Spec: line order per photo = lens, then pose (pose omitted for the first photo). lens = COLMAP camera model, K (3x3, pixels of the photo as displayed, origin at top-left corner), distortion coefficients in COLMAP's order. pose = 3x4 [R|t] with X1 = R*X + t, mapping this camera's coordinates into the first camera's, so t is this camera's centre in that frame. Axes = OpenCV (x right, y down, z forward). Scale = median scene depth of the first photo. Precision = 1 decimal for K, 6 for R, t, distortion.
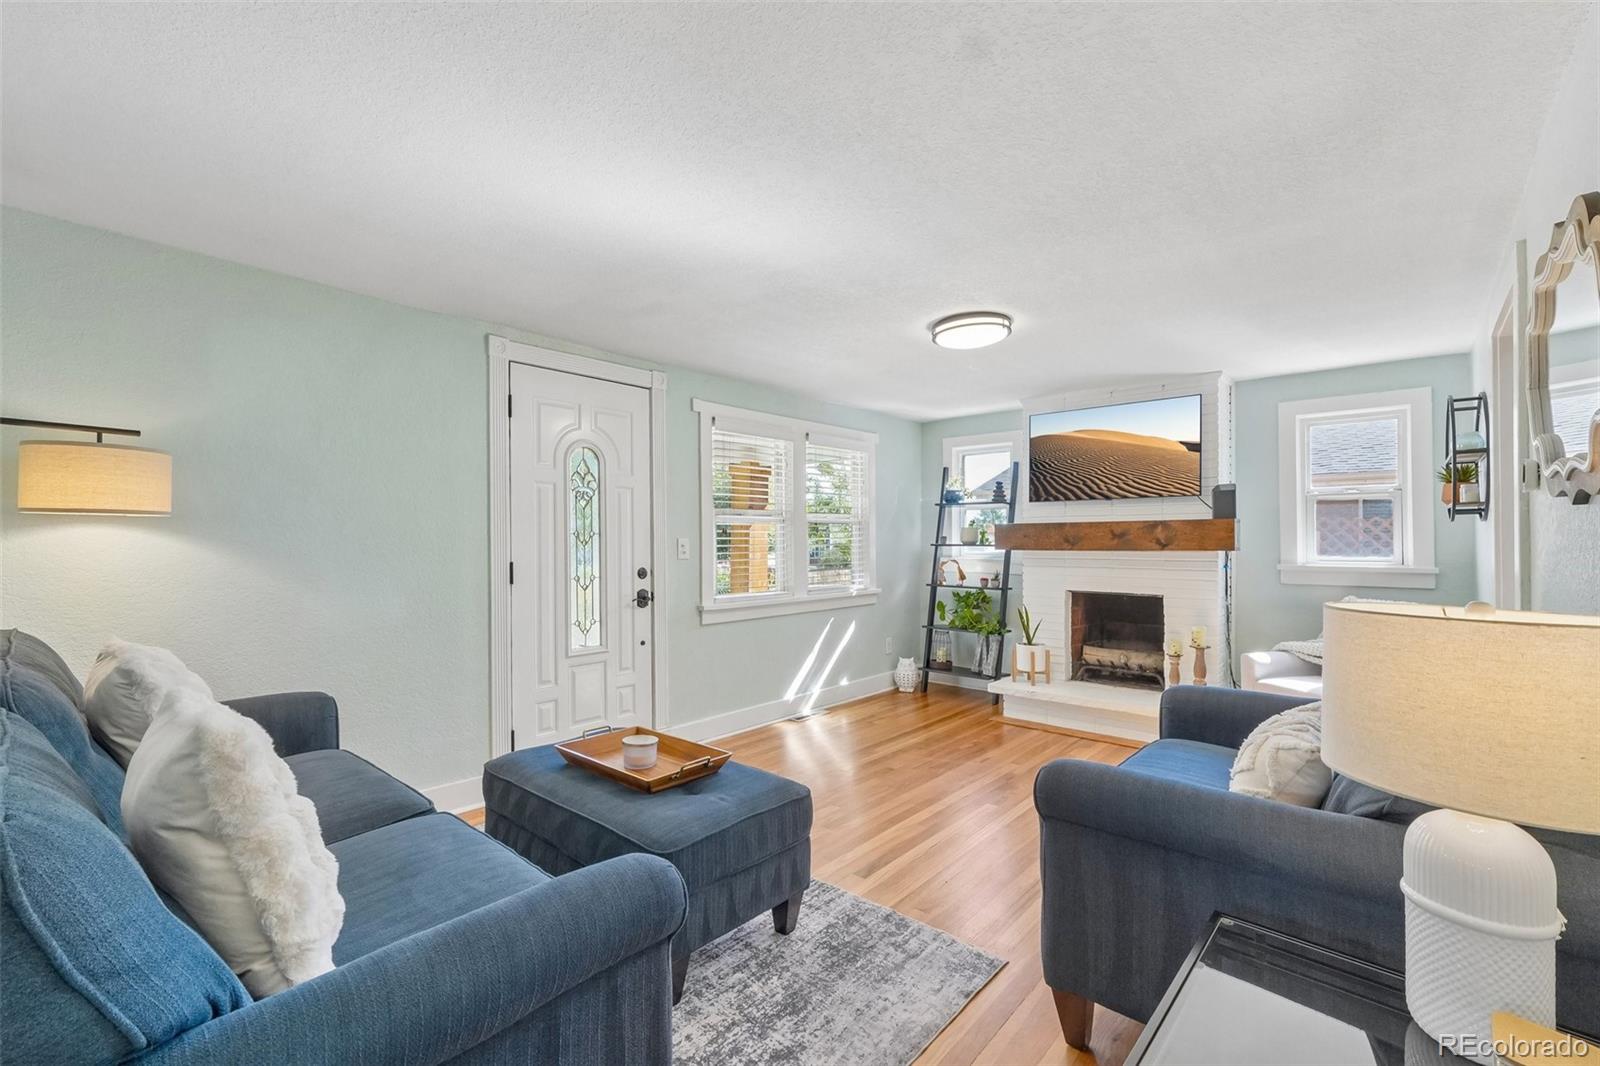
lens RADIAL K [[690.1, 0, 806.1], [0, 690.1, 546.6], [0, 0, 1]] dist [-0.000413, 0.000171]
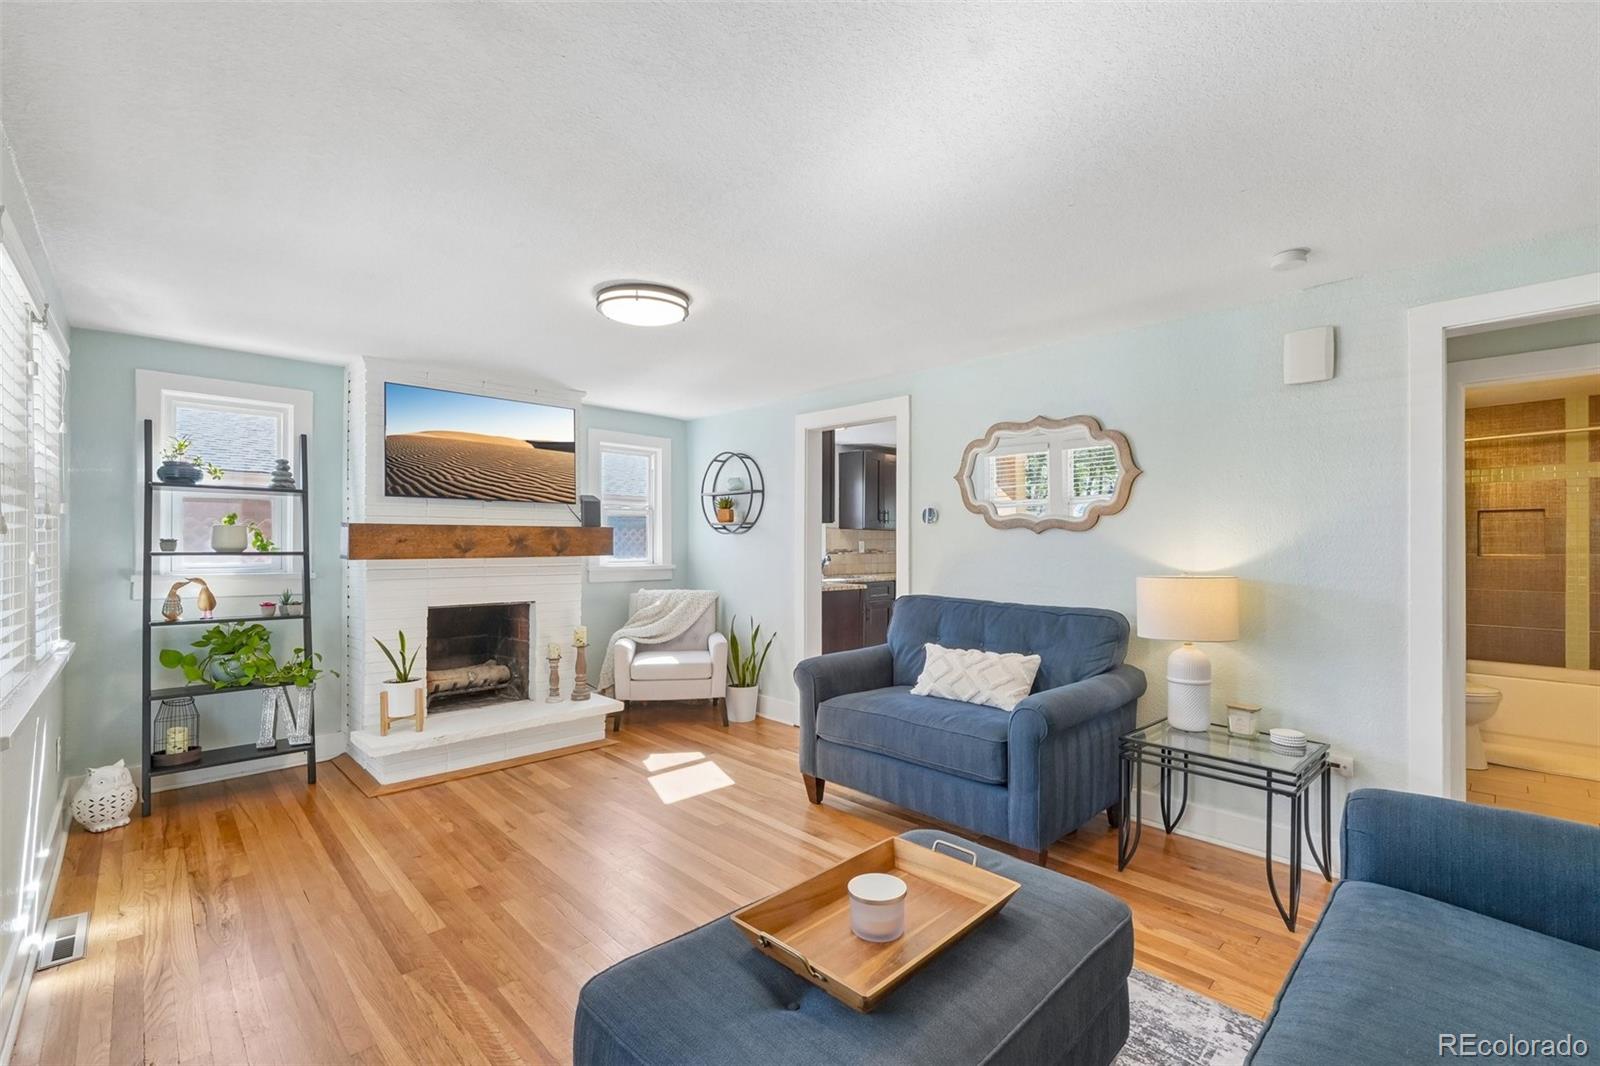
lens RADIAL K [[682.6, 0, 804.2], [0, 682.6, 541.0], [0, 0, 1]] dist [0.001456, 0.001055]
pose [[0.075508, 0.007175, 0.997119, -0.415491], [0.007410, 0.999942, -0.007756, -0.005667], [-0.997118, 0.007974, 0.075451, 0.506594]]
